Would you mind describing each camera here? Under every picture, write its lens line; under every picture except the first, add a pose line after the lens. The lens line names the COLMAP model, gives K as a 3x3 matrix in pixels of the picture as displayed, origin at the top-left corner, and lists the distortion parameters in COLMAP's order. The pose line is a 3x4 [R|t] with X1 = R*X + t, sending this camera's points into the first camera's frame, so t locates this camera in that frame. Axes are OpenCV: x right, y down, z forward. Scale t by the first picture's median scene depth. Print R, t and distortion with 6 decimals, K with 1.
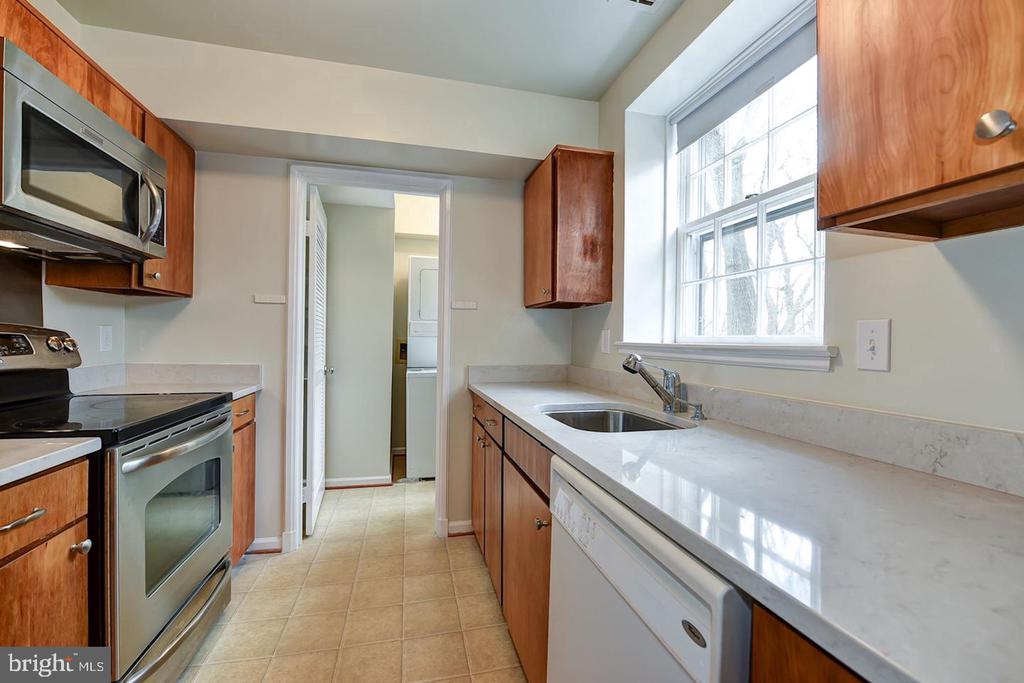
lens RADIAL K [[429.7, 0, 512.8], [0, 429.7, 342.1], [0, 0, 1]] dist [-0.008789, -0.002126]
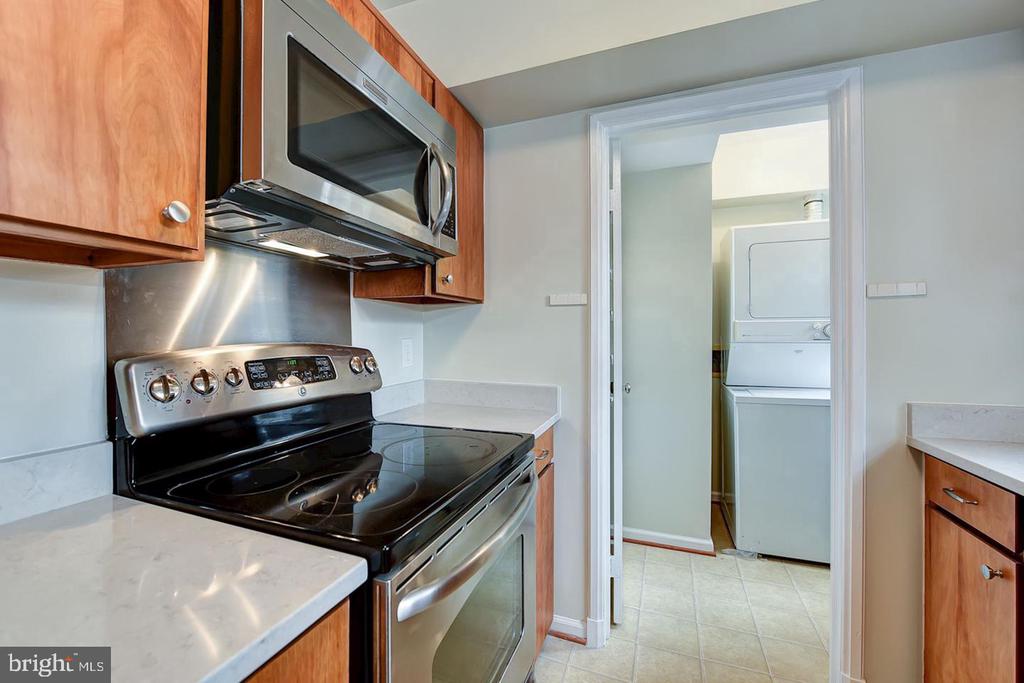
lens RADIAL K [[429.7, 0, 505.4], [0, 429.7, 337.3], [0, 0, 1]] dist [-0.008789, -0.002126]
pose [[0.837604, -0.013746, -0.546104, -0.312358], [0.011732, 0.999905, -0.007174, -0.038300], [0.546151, -0.000398, 0.837686, 0.388927]]
